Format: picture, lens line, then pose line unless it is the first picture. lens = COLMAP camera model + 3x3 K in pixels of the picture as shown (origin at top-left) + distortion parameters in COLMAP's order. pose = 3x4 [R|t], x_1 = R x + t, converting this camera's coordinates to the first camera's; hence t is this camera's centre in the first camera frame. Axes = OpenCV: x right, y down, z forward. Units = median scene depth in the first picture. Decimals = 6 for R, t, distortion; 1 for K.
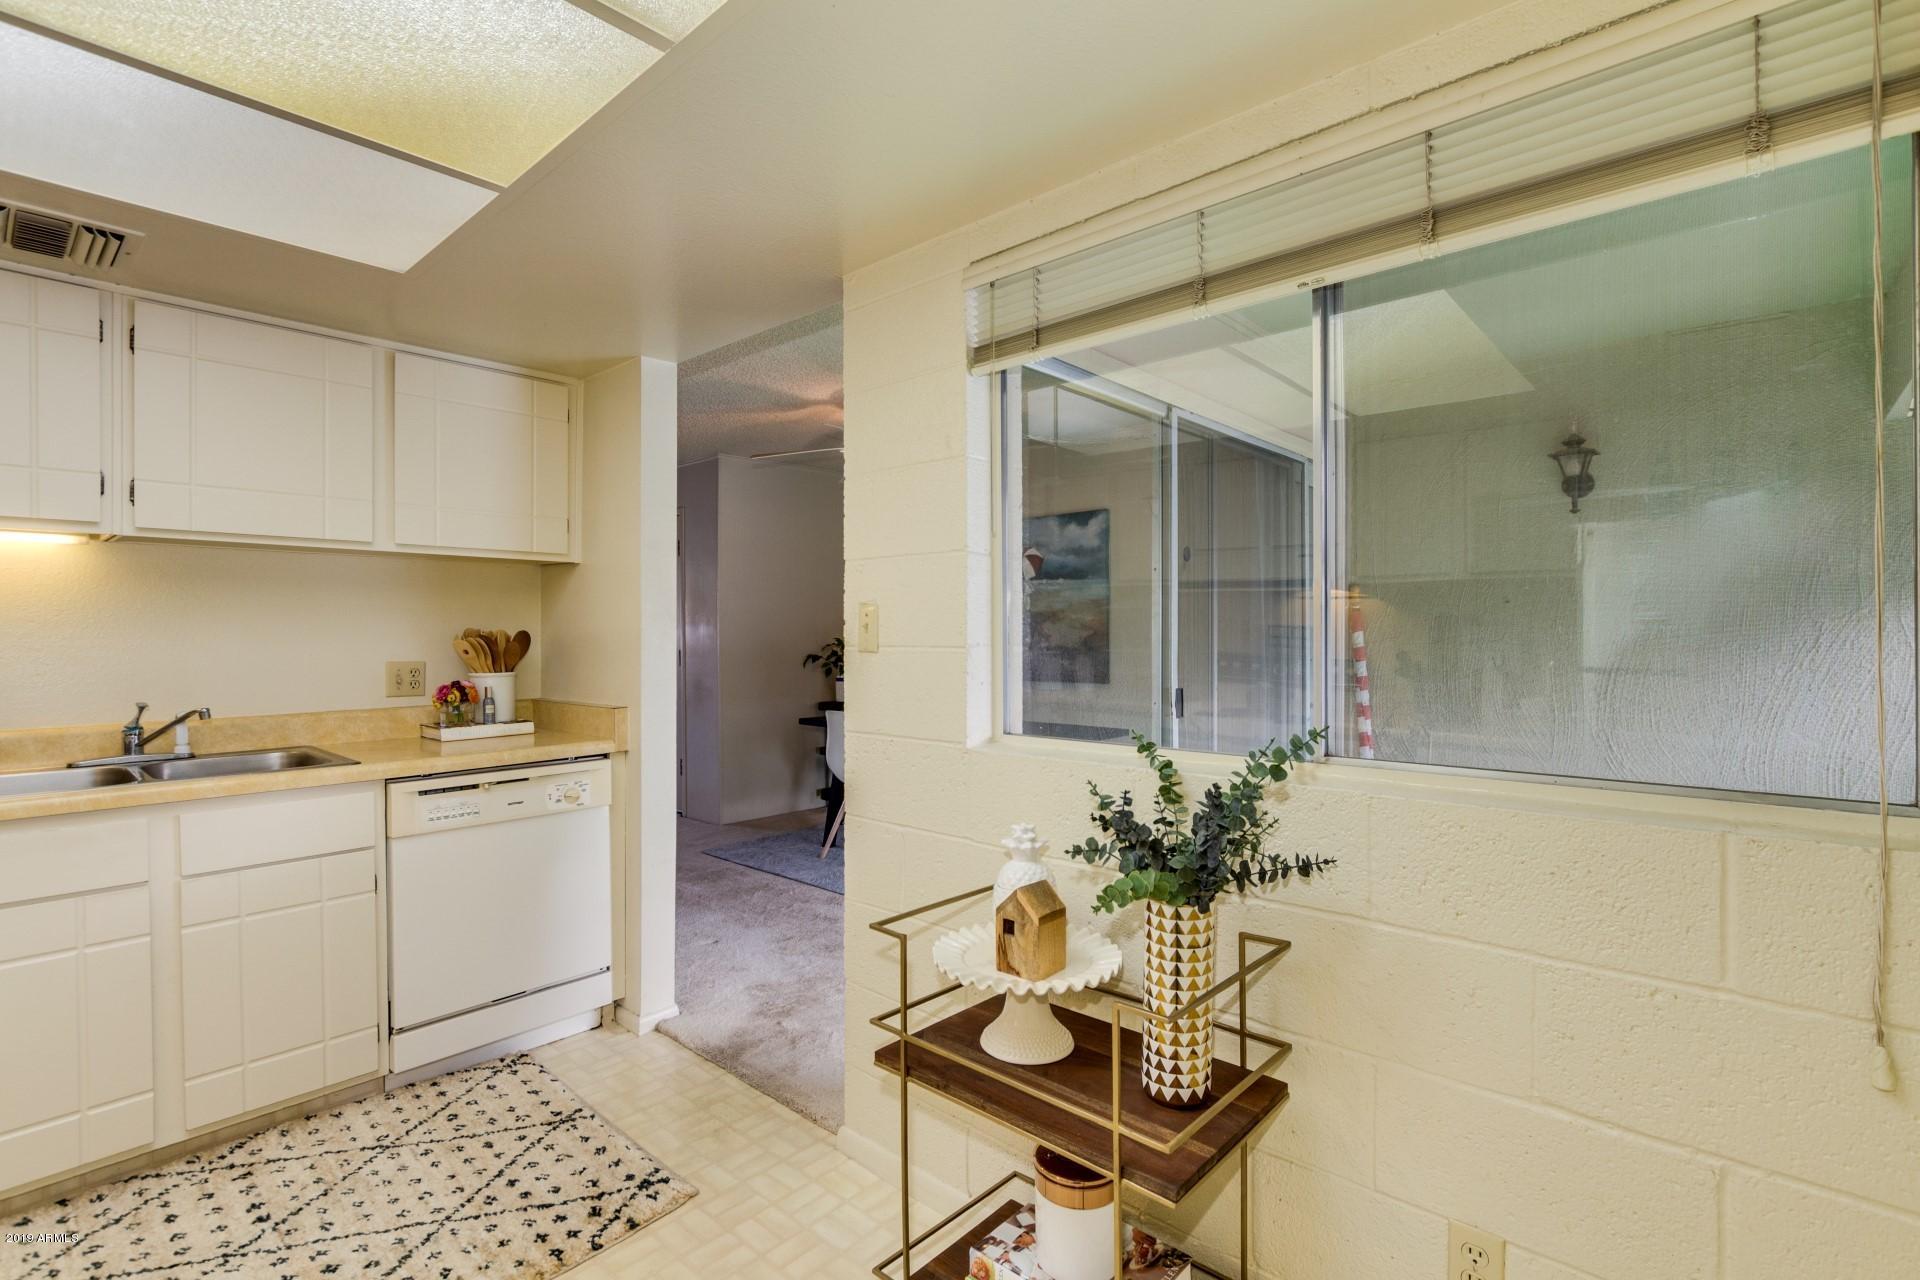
lens RADIAL K [[883.5, 0, 959.8], [0, 883.5, 632.7], [0, 0, 1]] dist [-0.005573, 0.000127]
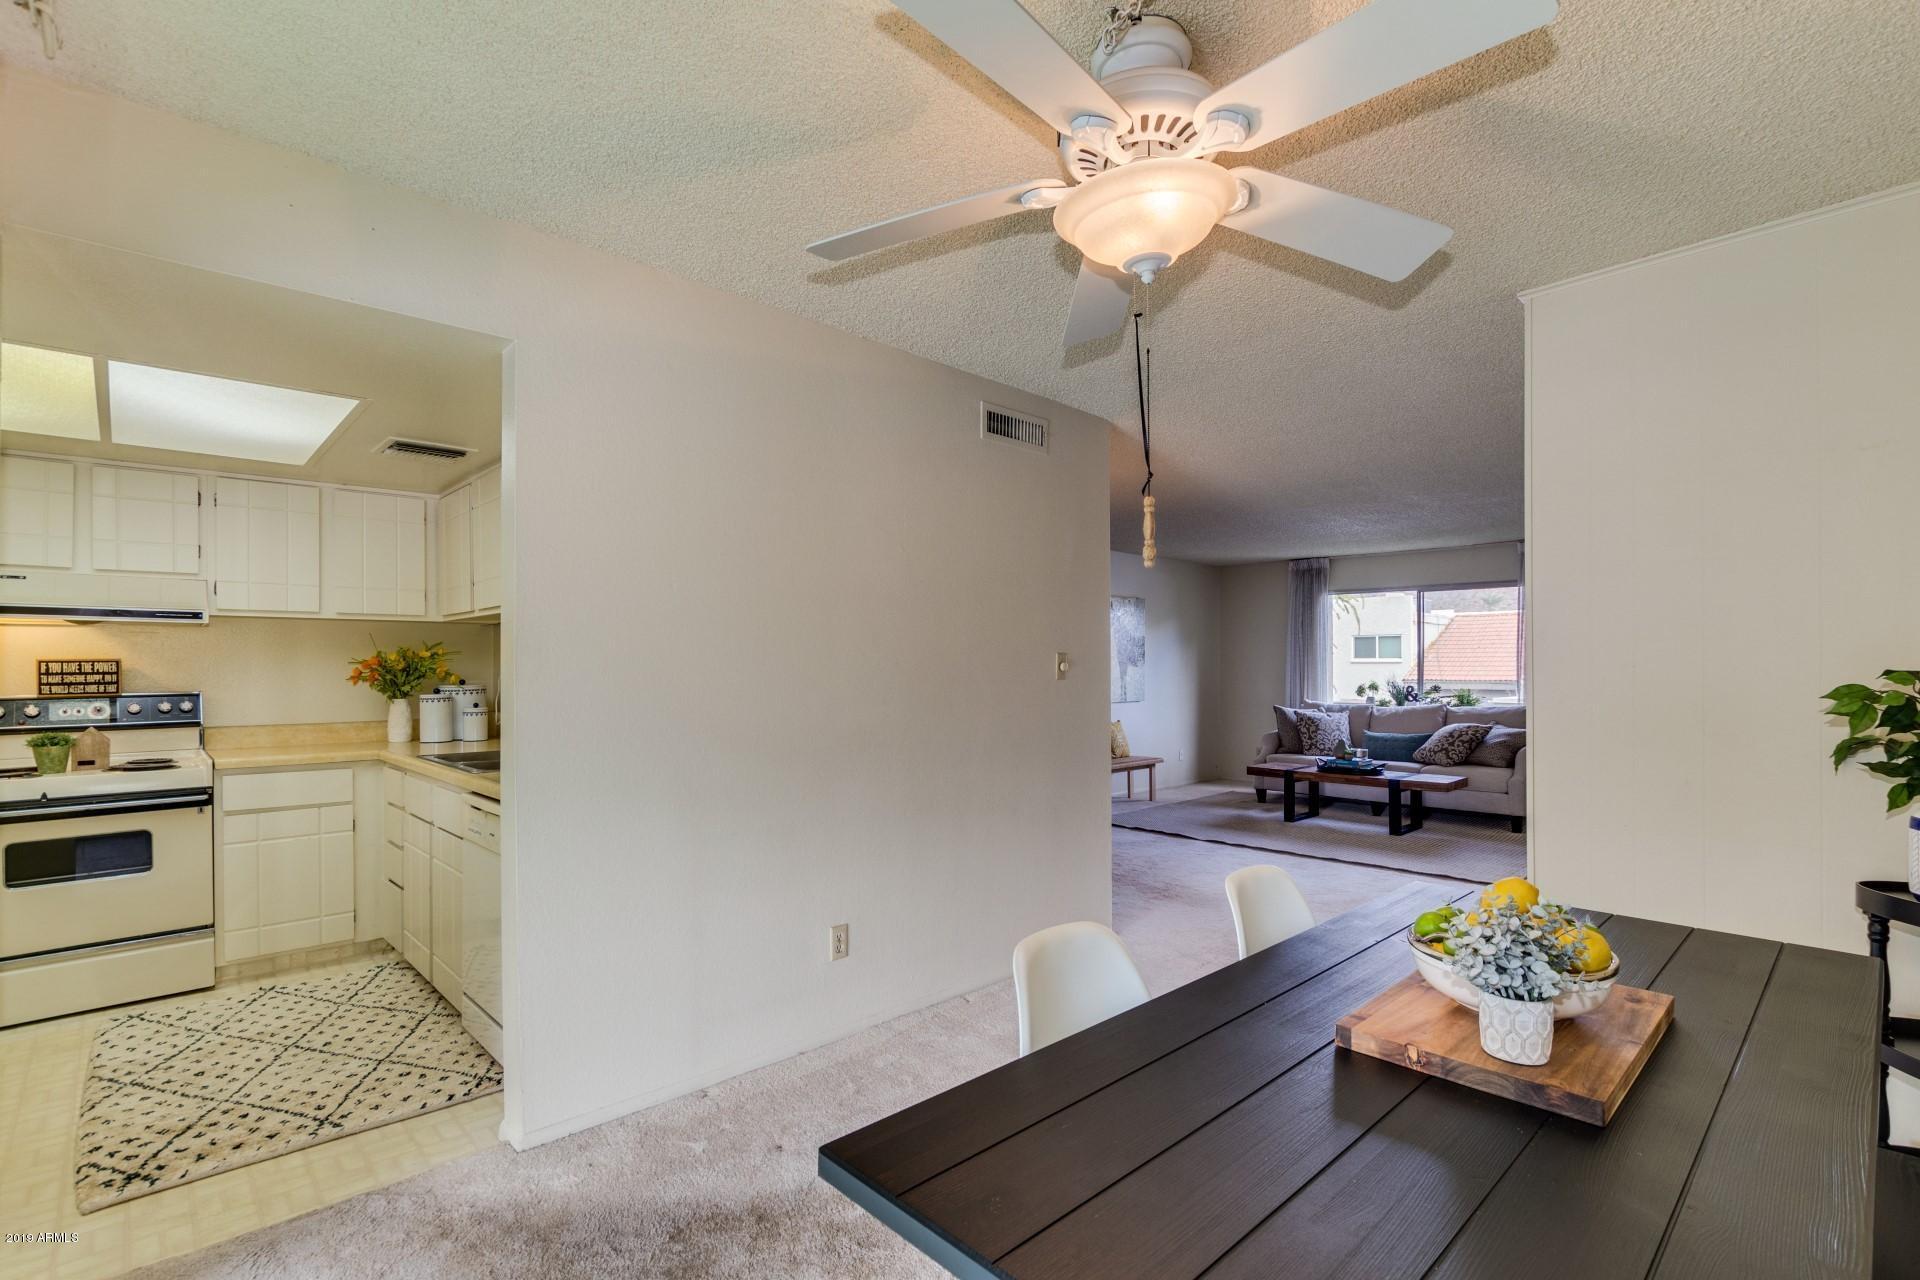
lens RADIAL K [[883.5, 0, 953.7], [0, 883.5, 655.9], [0, 0, 1]] dist [-0.005573, 0.000127]
pose [[-0.088528, -0.015401, -0.995955, 0.632739], [-0.002592, 0.999881, -0.015231, -0.011460], [0.996070, 0.001233, -0.088557, 2.043669]]
